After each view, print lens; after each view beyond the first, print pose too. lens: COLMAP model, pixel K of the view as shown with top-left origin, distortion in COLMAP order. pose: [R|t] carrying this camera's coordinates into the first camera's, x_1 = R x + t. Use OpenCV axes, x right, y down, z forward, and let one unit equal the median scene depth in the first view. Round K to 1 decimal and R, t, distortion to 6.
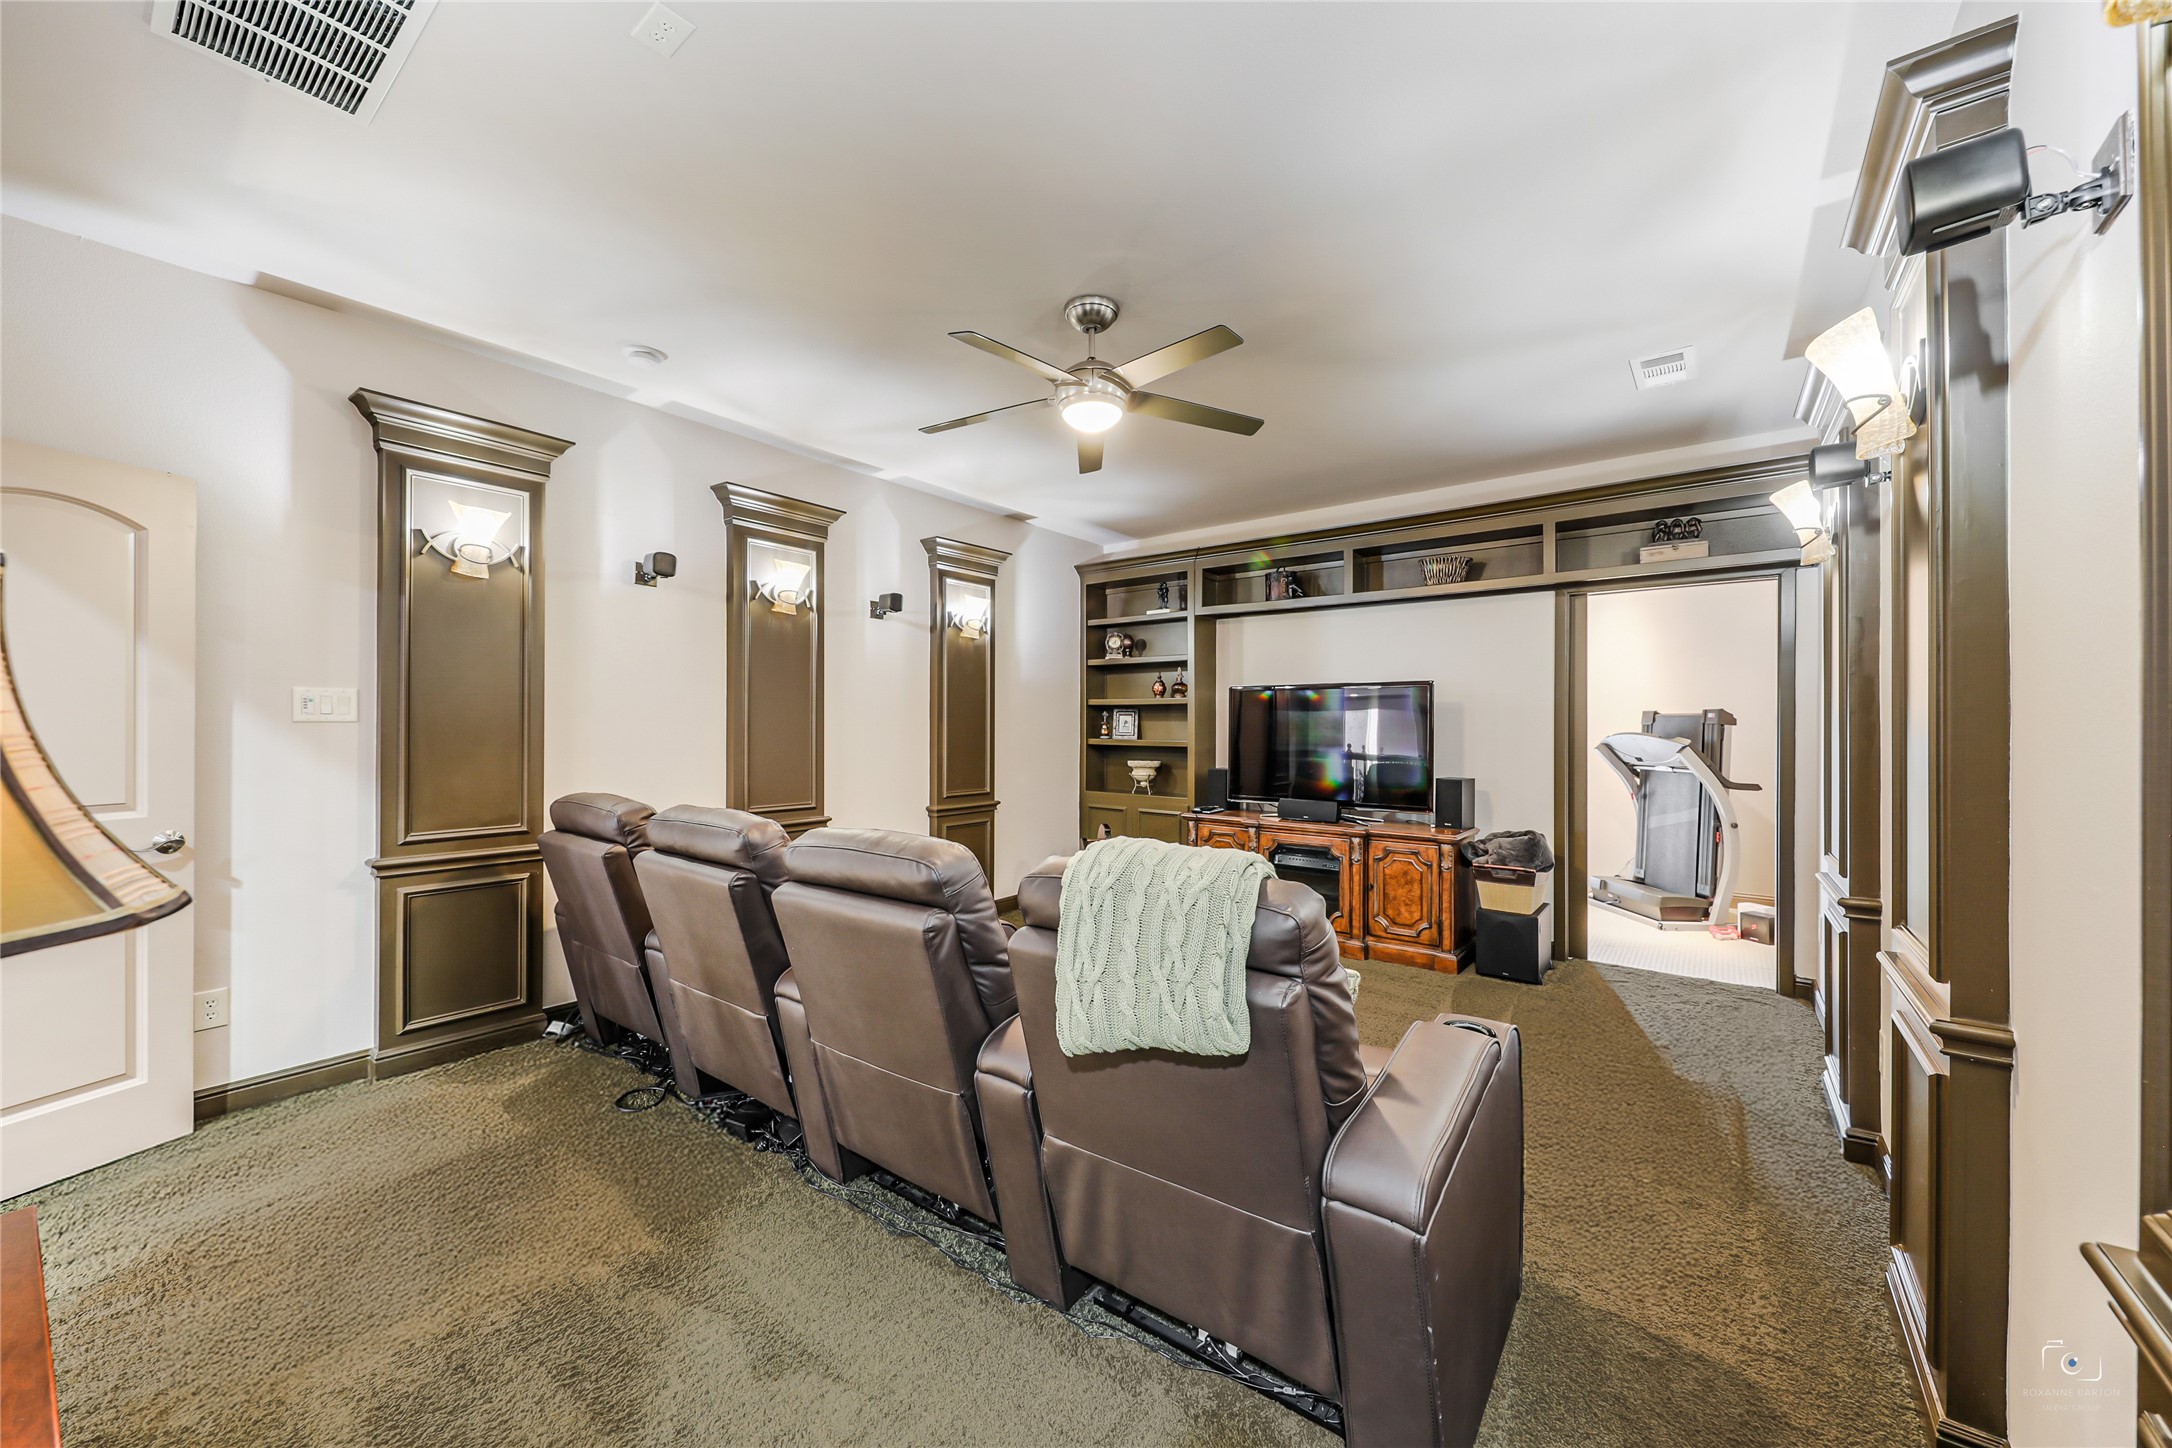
lens RADIAL K [[807.0, 0, 1086.0], [0, 807.0, 724.0], [0, 0, 1]] dist [0.000144, -0.000027]
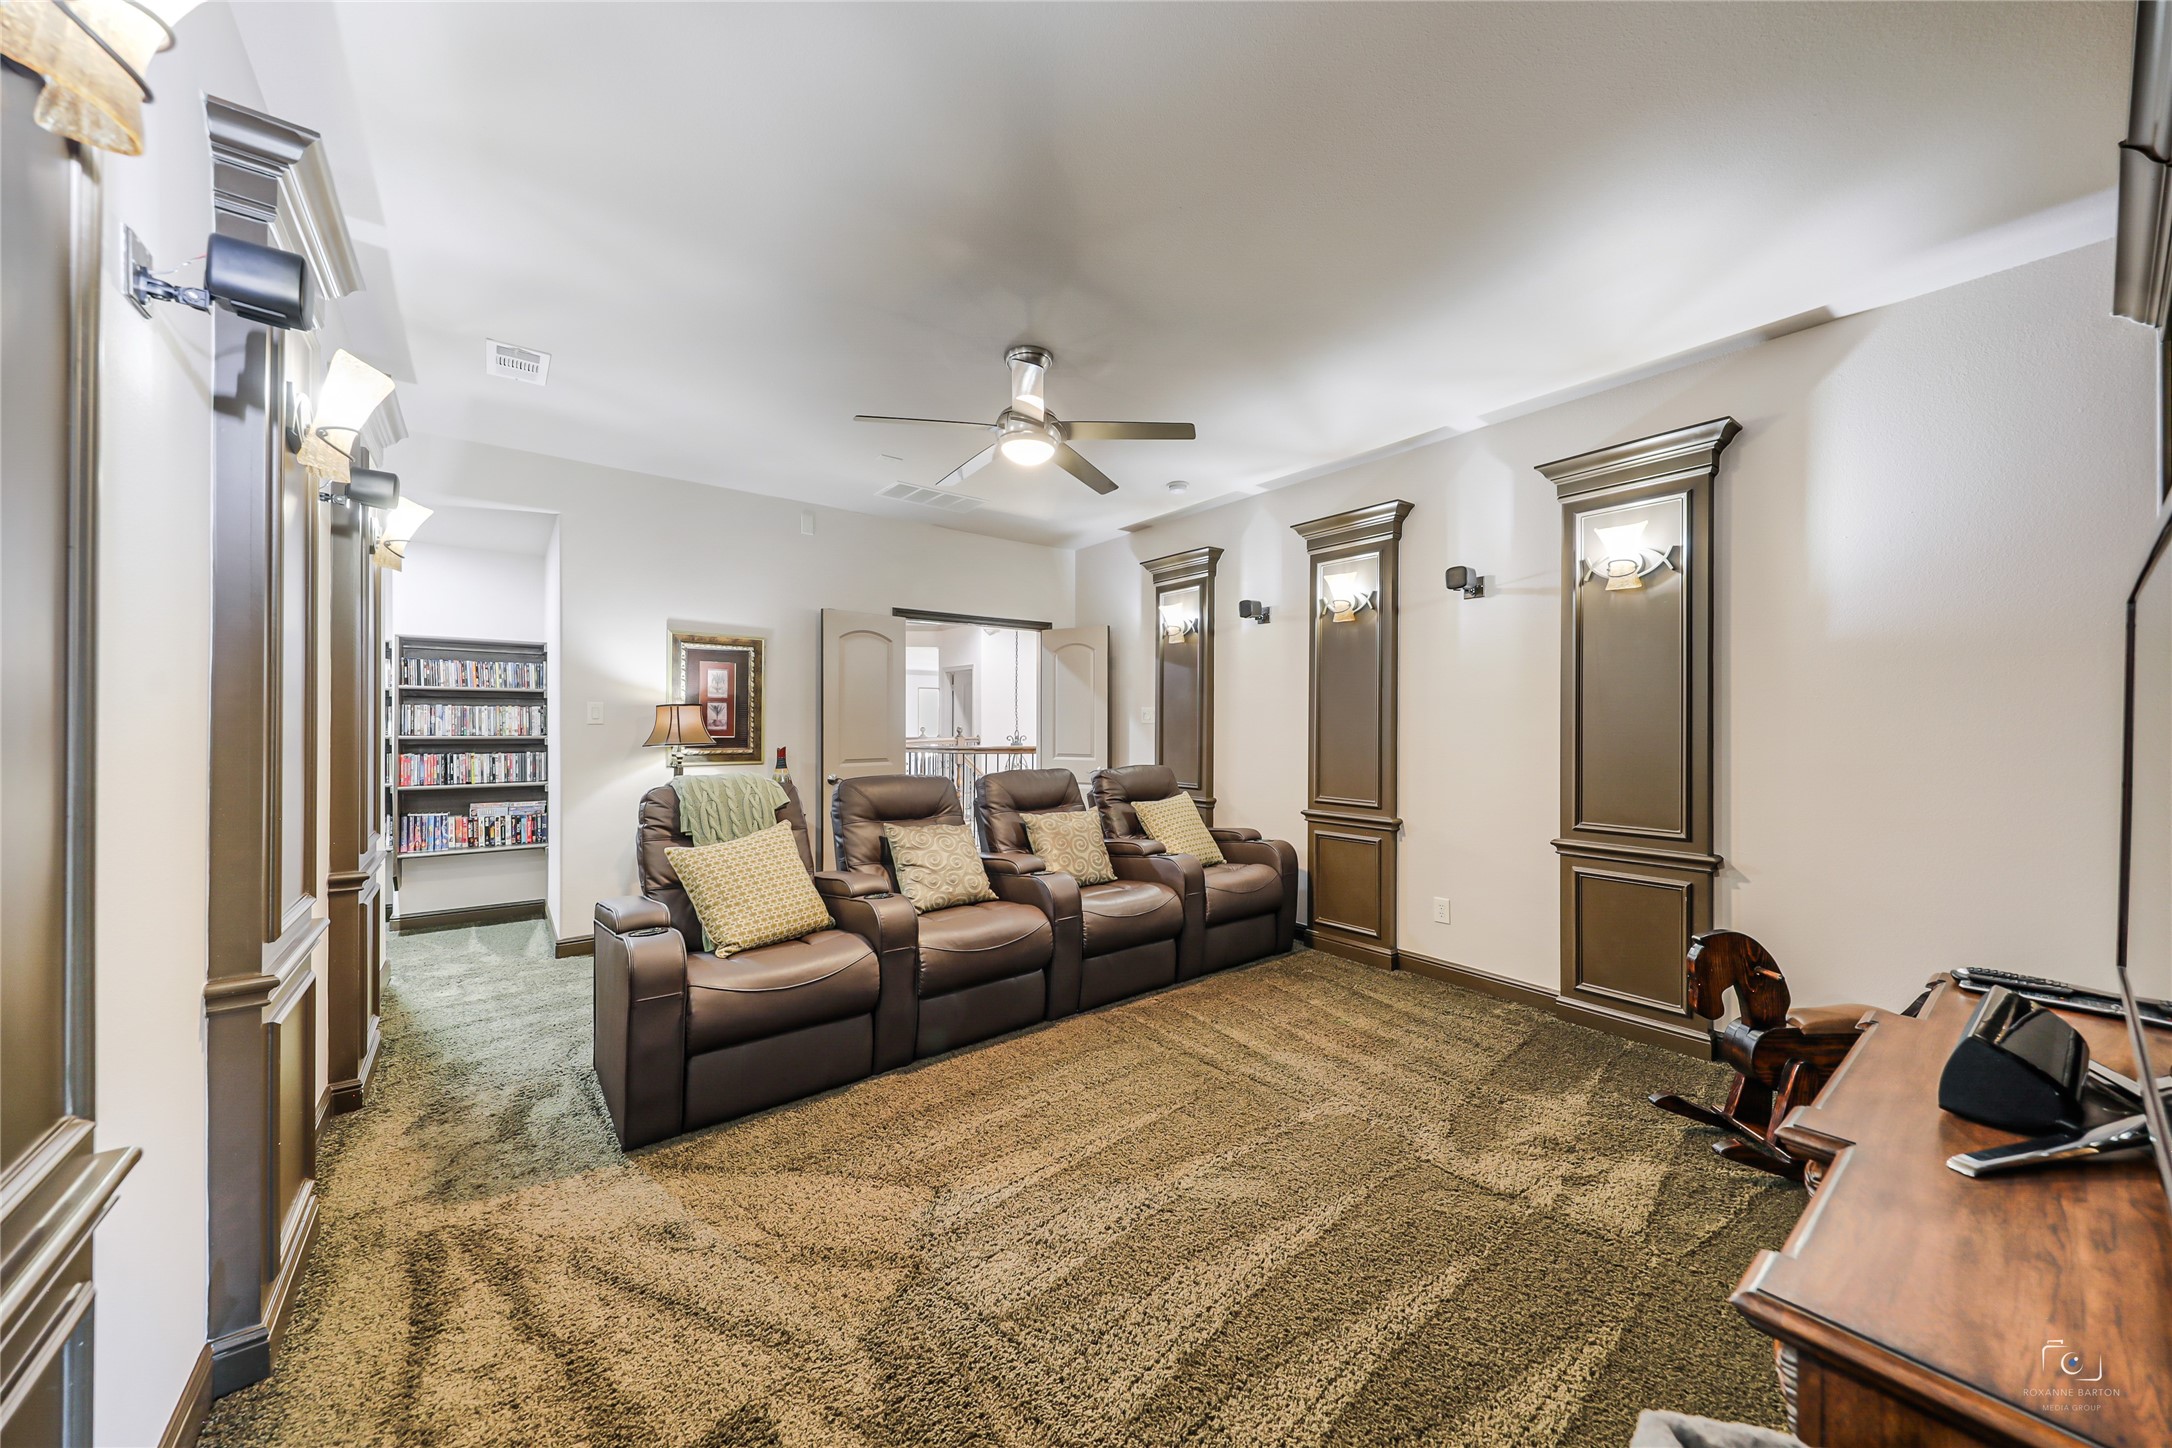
lens RADIAL K [[807.0, 0, 1086.0], [0, 807.0, 724.0], [0, 0, 1]] dist [0.000144, -0.000027]
pose [[-0.283594, -0.005870, -0.958926, 0.675013], [-0.000759, 0.999982, -0.005897, 0.005294], [0.958944, -0.000945, -0.283593, 0.874531]]
